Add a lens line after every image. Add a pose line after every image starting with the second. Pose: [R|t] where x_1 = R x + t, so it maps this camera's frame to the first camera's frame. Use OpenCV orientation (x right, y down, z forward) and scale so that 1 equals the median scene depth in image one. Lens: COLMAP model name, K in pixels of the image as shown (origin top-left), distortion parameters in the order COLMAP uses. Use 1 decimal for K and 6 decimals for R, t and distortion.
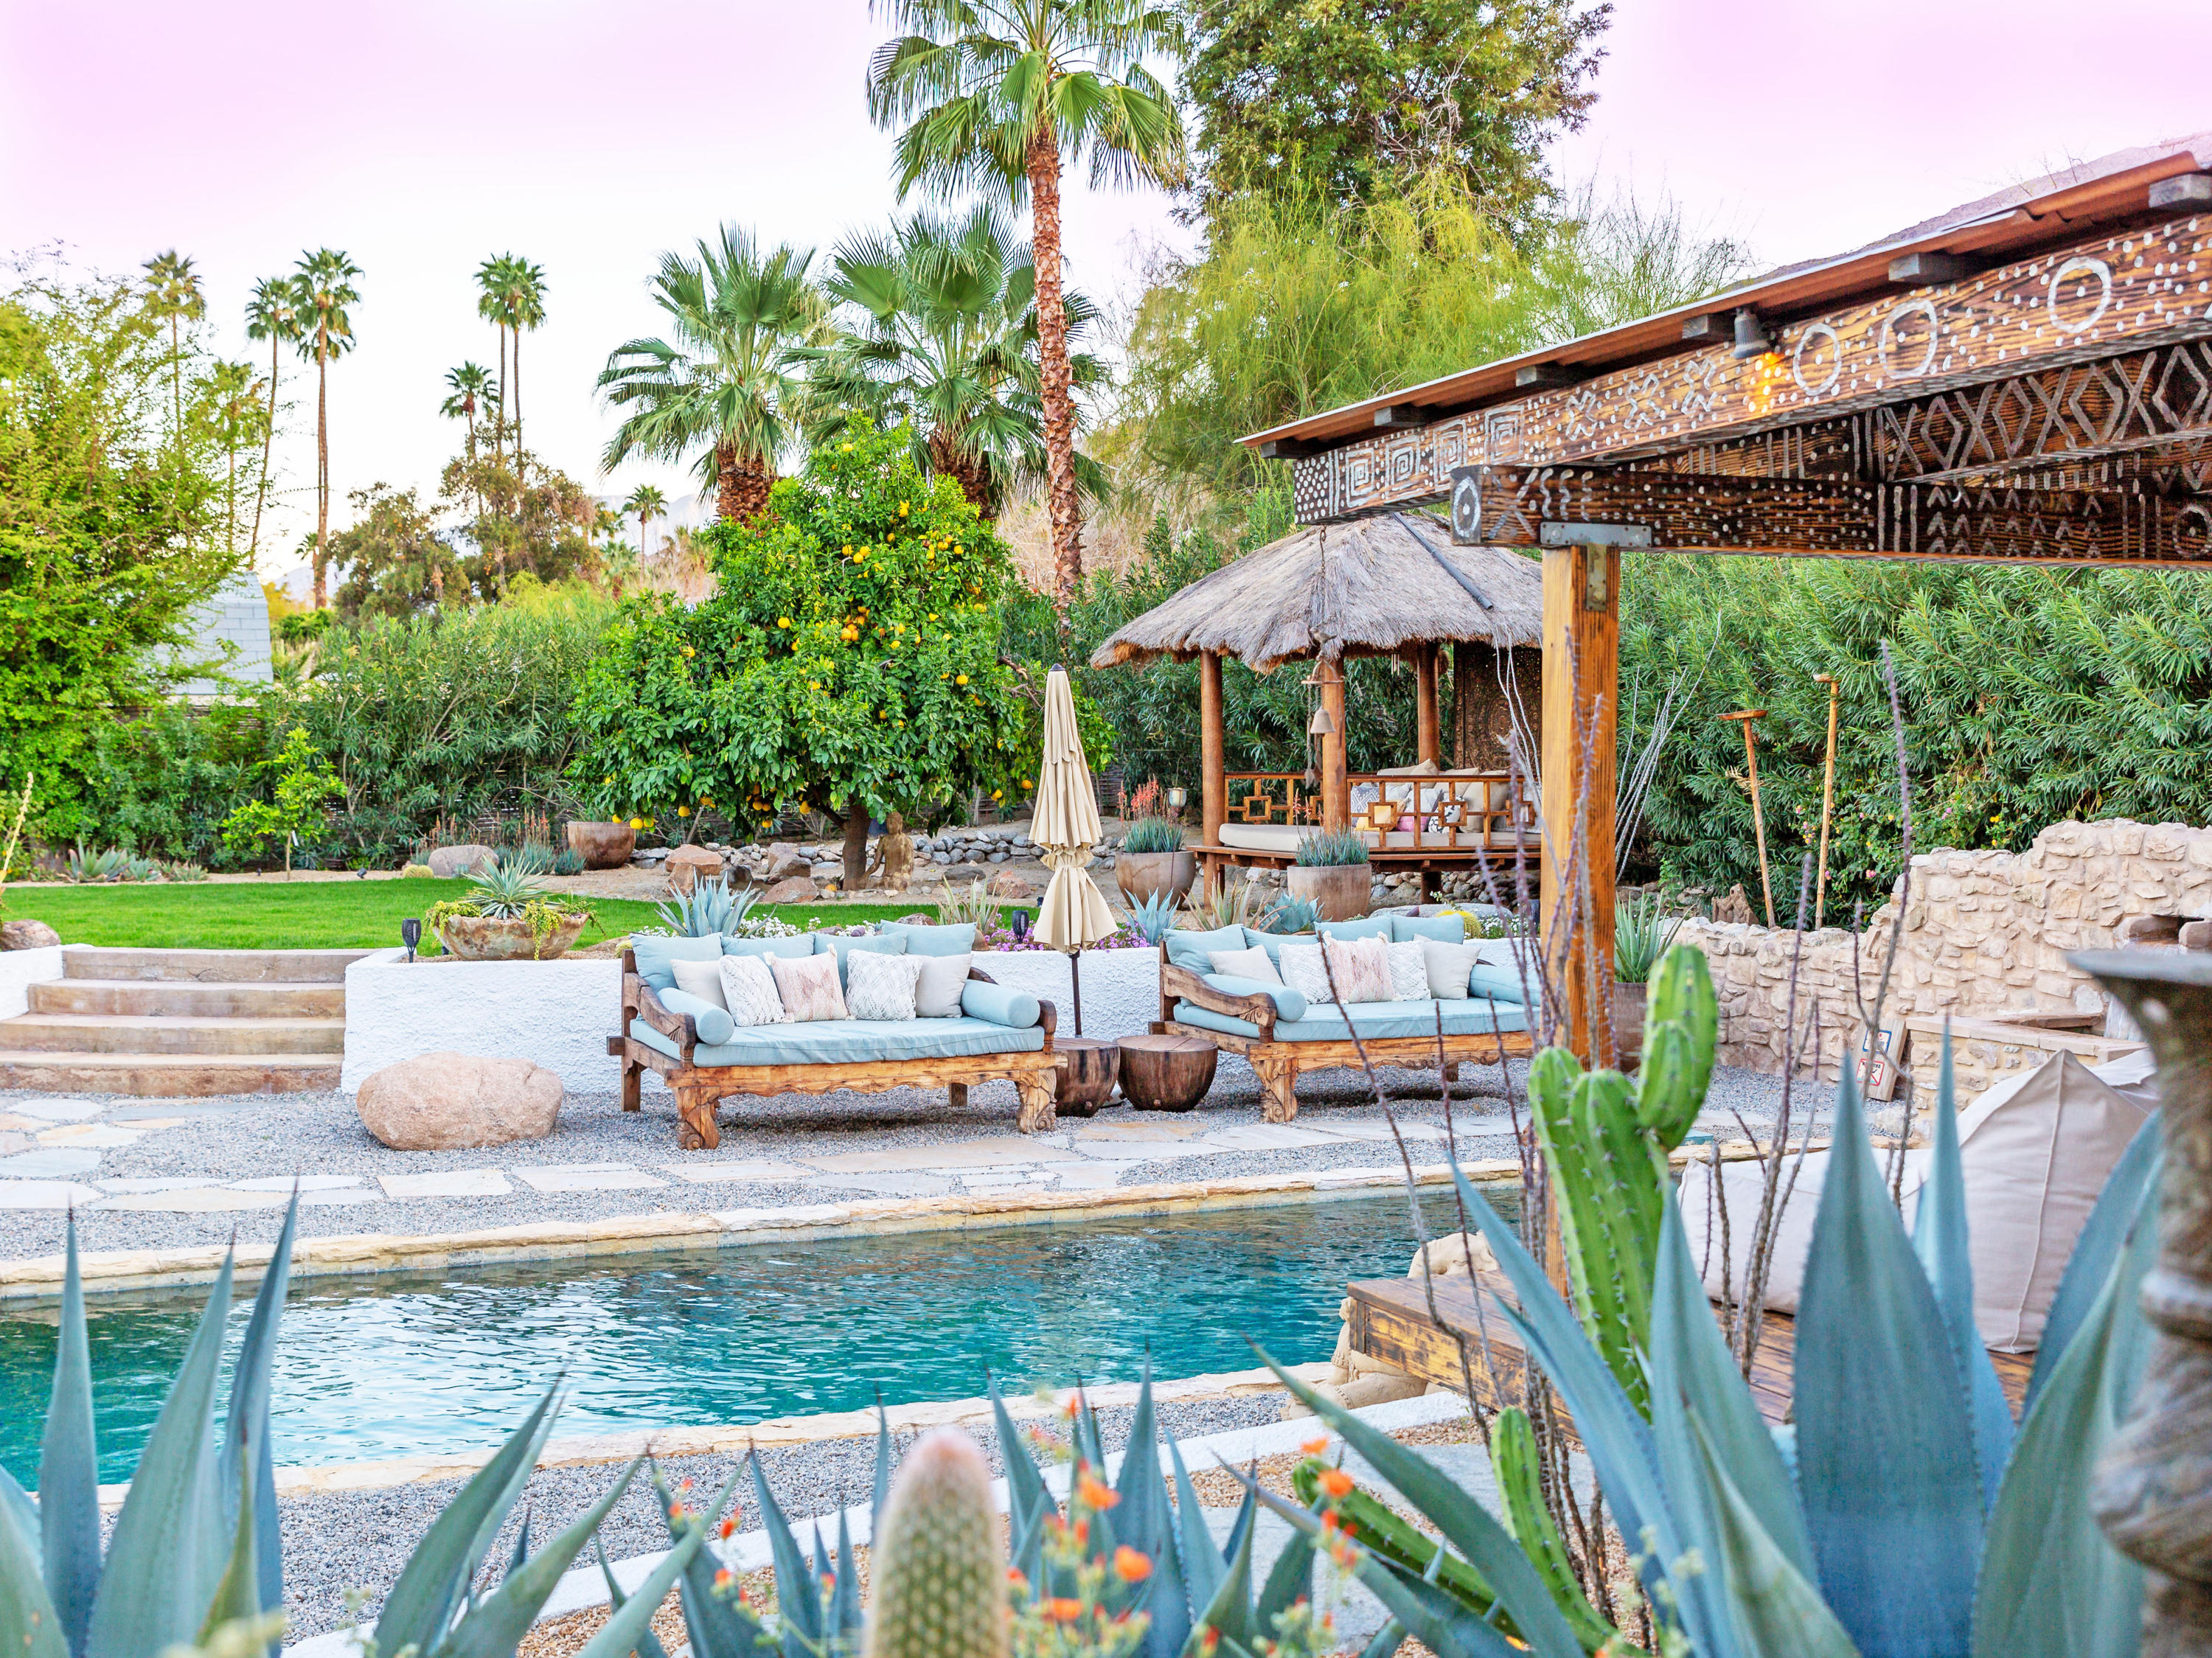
lens RADIAL K [[2232.5, 0, 1106.7], [0, 2232.5, 830.8], [0, 0, 1]] dist [-0.017139, 0.000000]
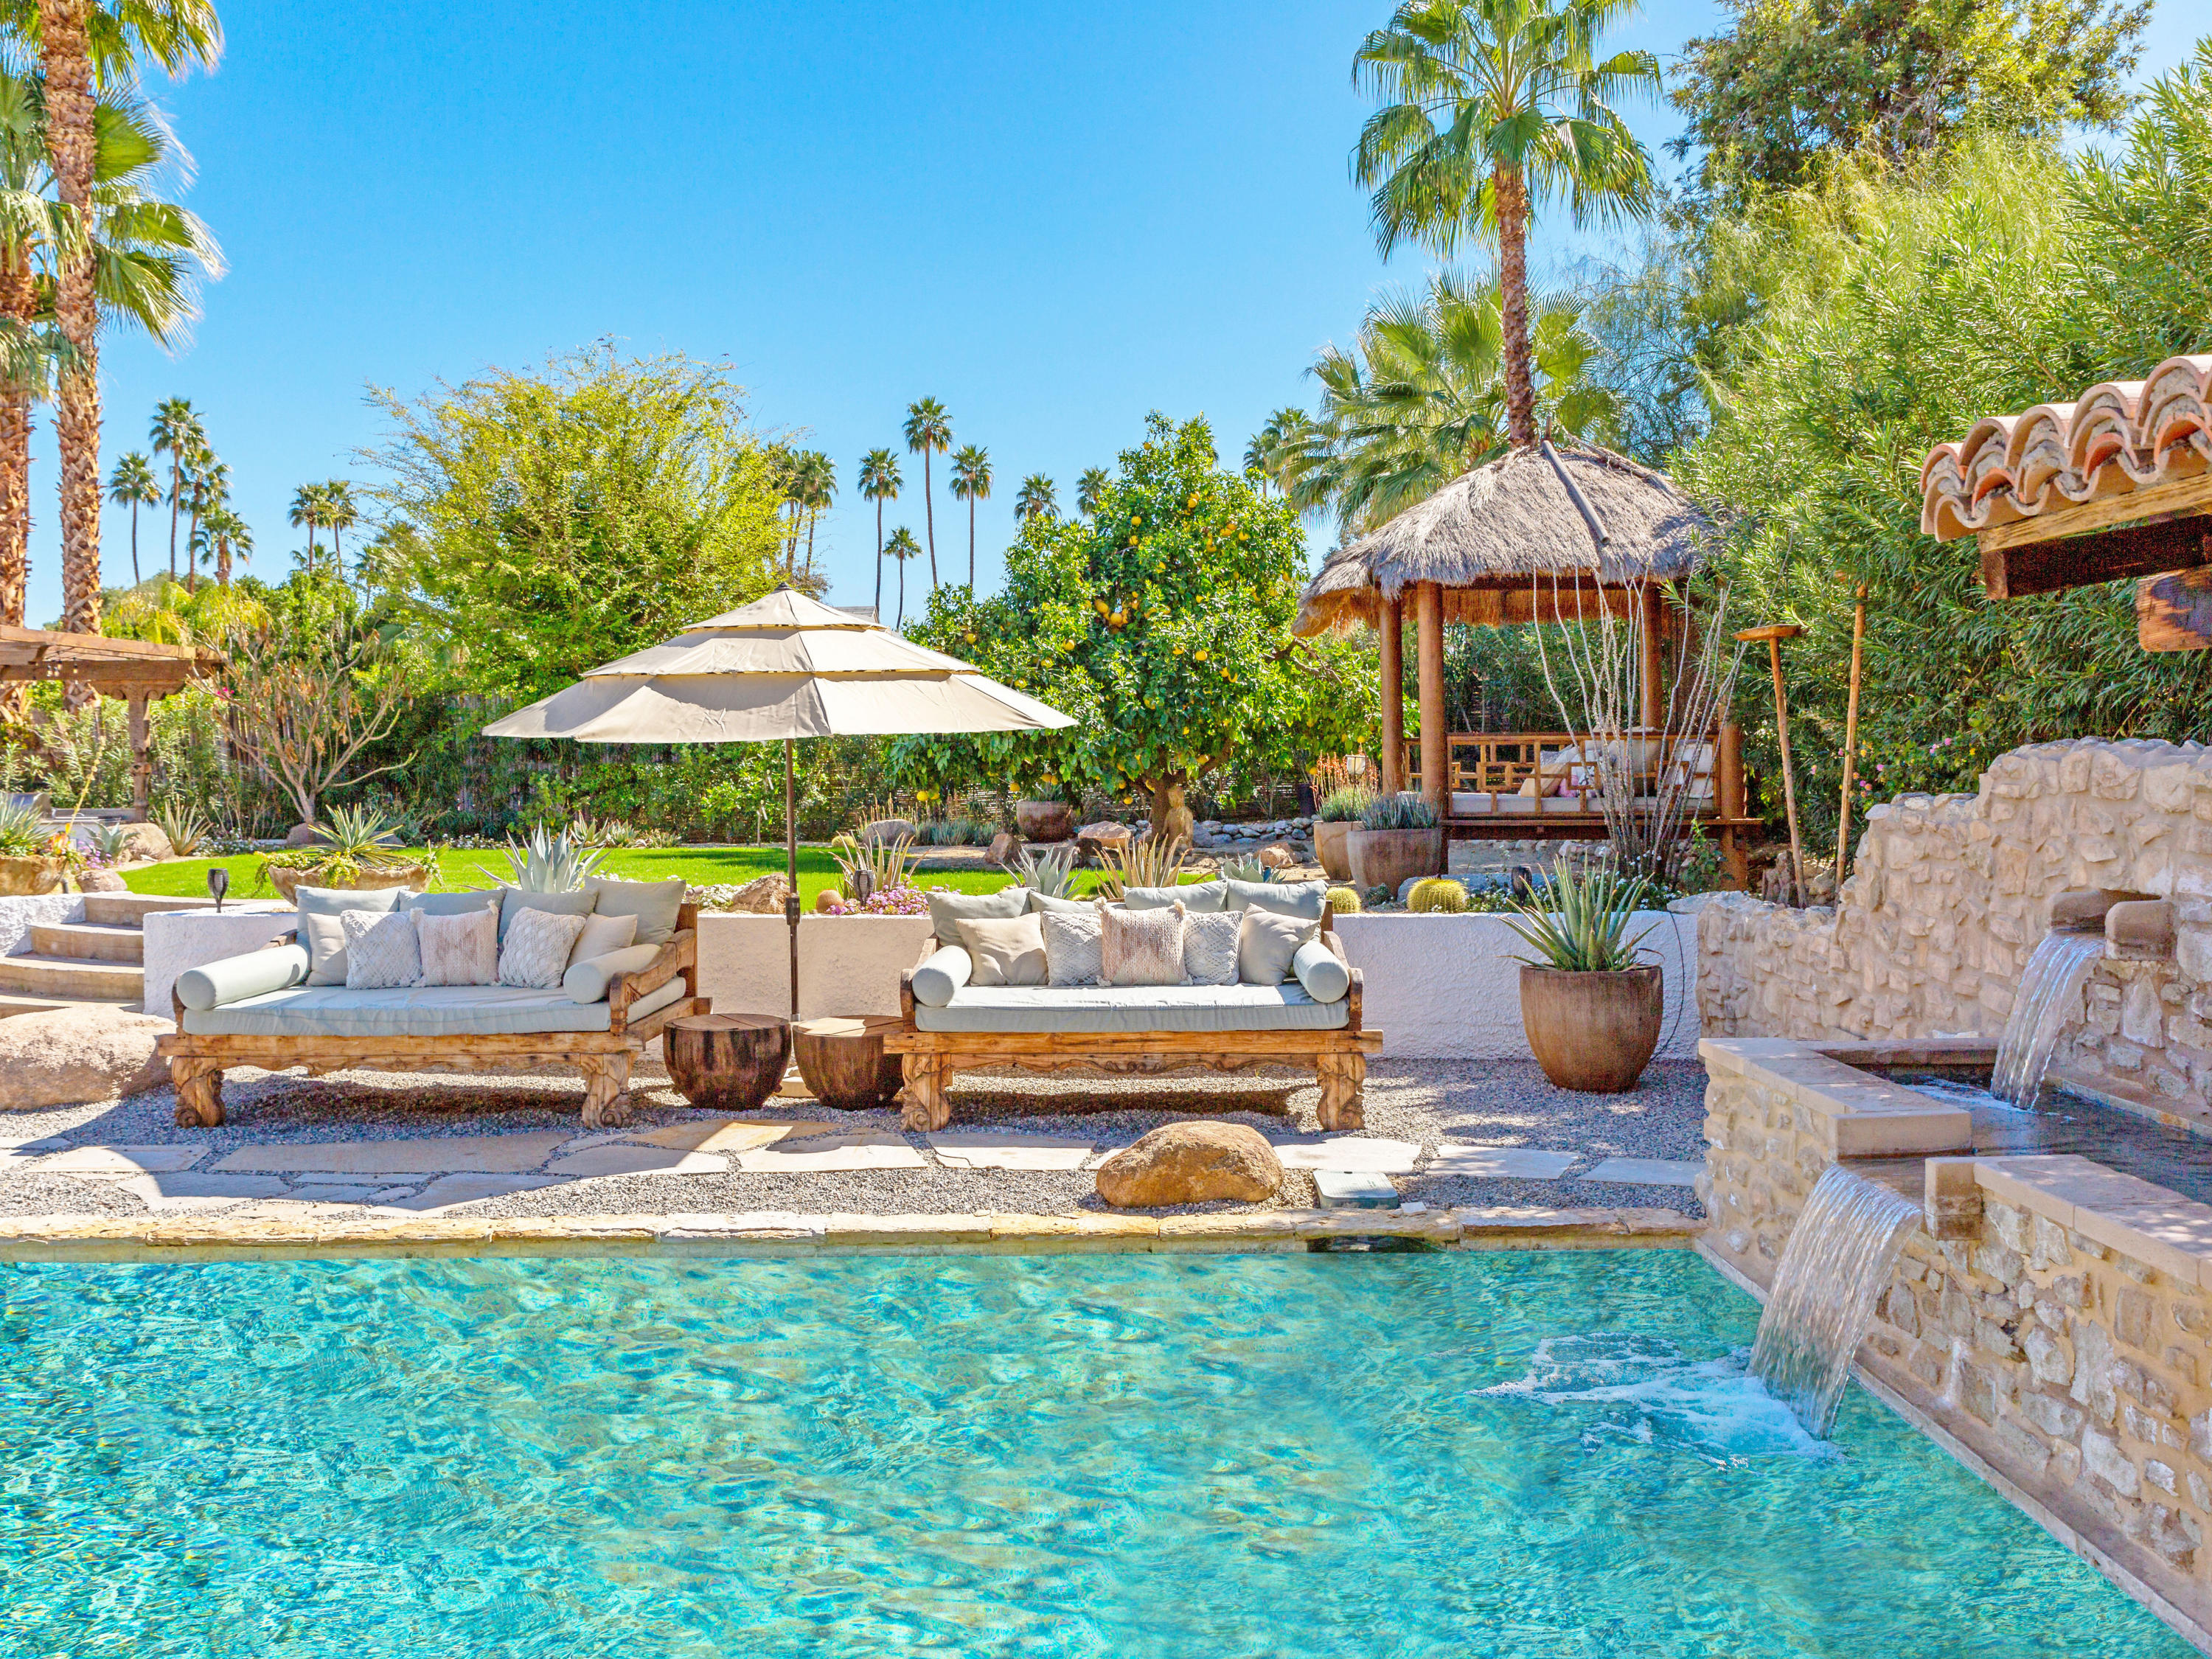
lens RADIAL K [[1788.4, 0, 1106.6], [0, 1788.4, 829.5], [0, 0, 1]] dist [-0.004502, 0.007391]
pose [[0.938219, 0.004282, -0.346014, 0.341216], [-0.003075, 0.999987, 0.004039, 0.017857], [0.346027, -0.002725, 0.938221, 0.395172]]
